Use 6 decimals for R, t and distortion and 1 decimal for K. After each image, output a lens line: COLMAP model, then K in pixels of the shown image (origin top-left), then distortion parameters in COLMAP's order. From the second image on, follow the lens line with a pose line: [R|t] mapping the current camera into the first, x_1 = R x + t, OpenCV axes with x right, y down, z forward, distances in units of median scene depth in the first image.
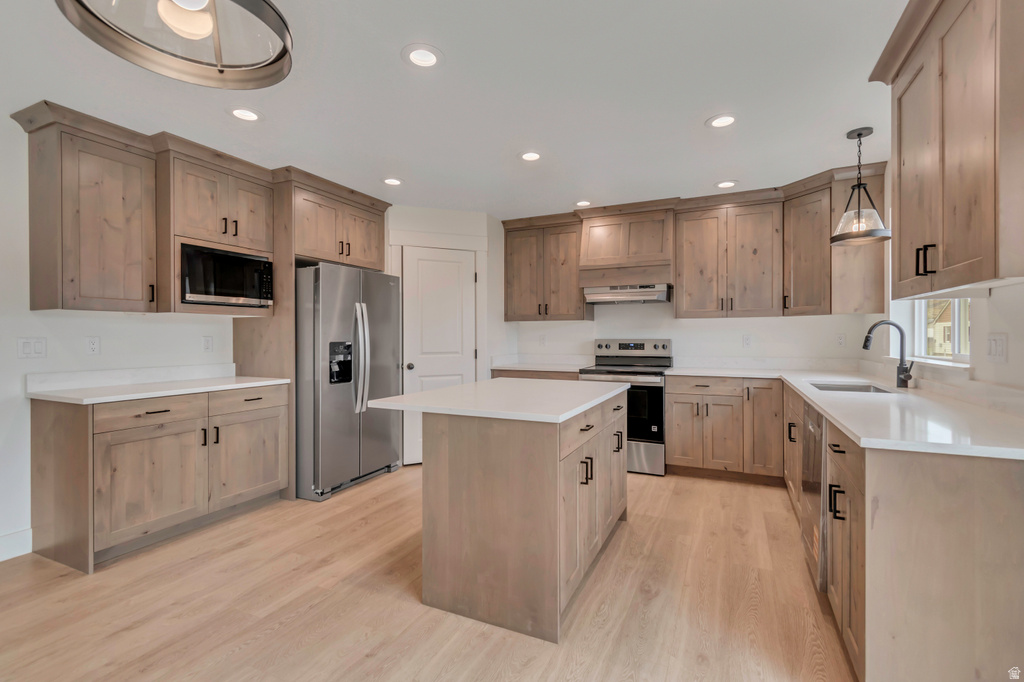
lens RADIAL K [[462.0, 0, 514.8], [0, 462.0, 338.6], [0, 0, 1]] dist [0.003519, -0.000149]
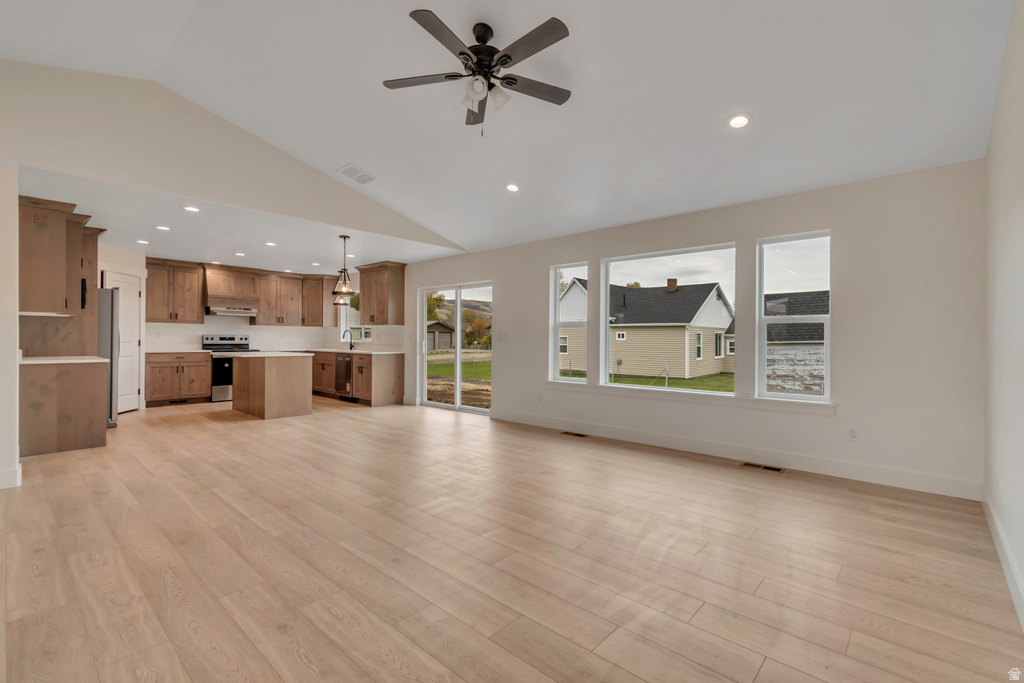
lens RADIAL K [[458.1, 0, 515.0], [0, 458.1, 339.9], [0, 0, 1]] dist [0.005072, -0.000156]
pose [[0.290721, 0.003481, 0.956802, -1.475710], [-0.004079, 0.999989, -0.002398, 0.026448], [-0.956799, -0.003206, 0.290731, -0.820688]]
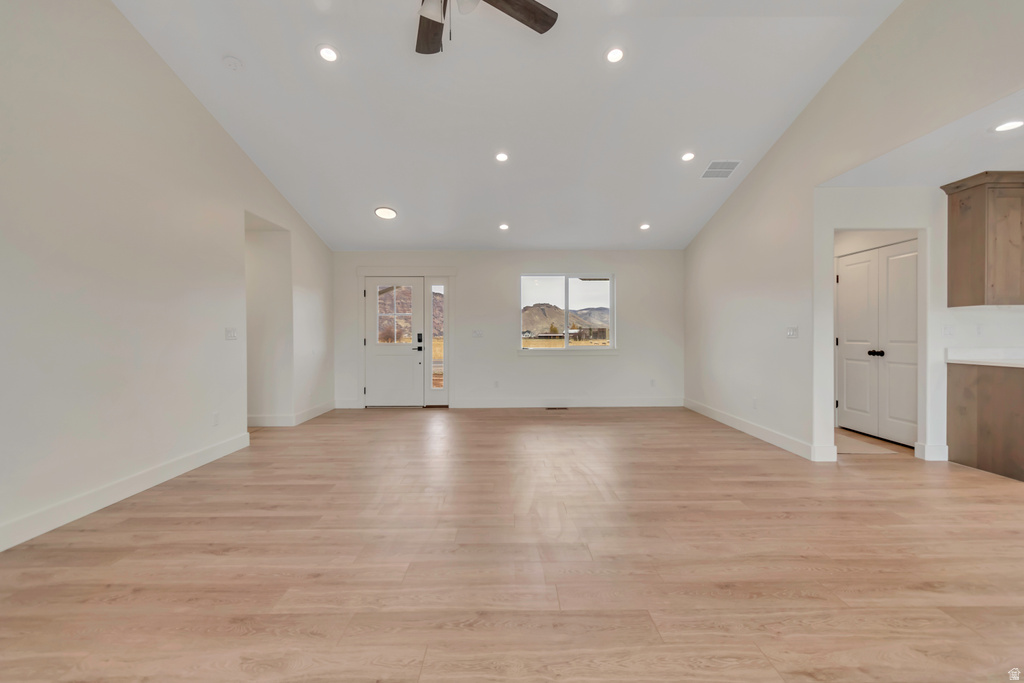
lens RADIAL K [[456.1, 0, 515.4], [0, 456.1, 340.6], [0, 0, 1]] dist [0.002324, -0.000543]
pose [[0.433983, 0.010425, -0.900861, -0.199921], [0.000168, 0.999932, 0.011652, 0.023580], [0.900921, -0.005208, 0.433952, -0.701011]]
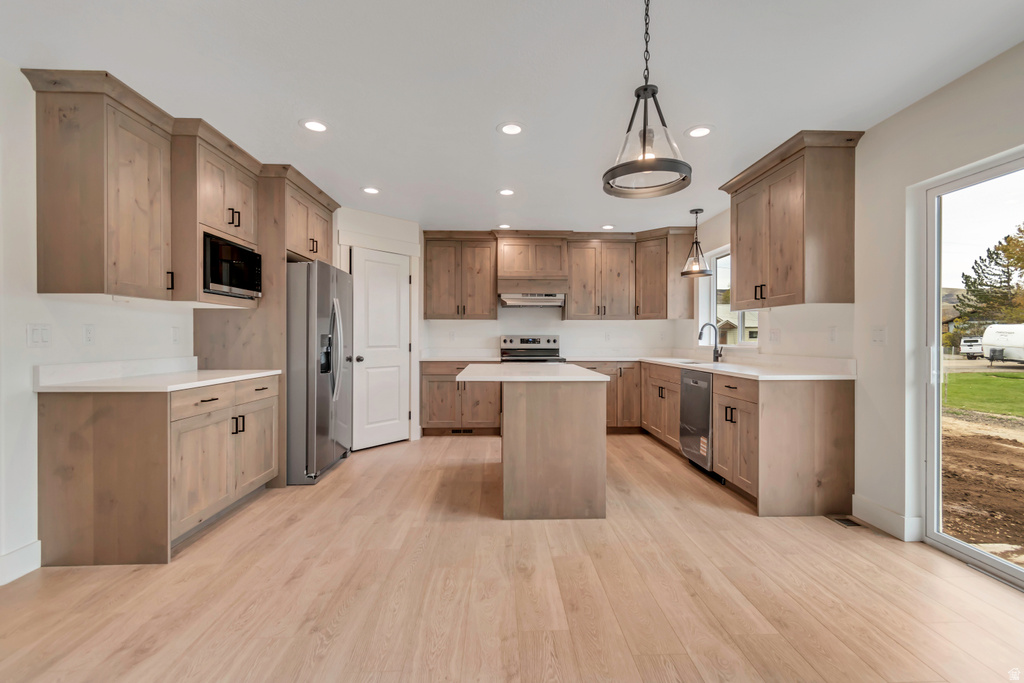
lens RADIAL K [[458.1, 0, 515.0], [0, 458.1, 339.9], [0, 0, 1]] dist [0.005072, -0.000156]
pose [[0.889562, 0.001776, 0.456812, -0.450011], [-0.000936, 0.999997, -0.002066, 0.020602], [-0.456814, 0.001410, 0.889561, -0.134808]]
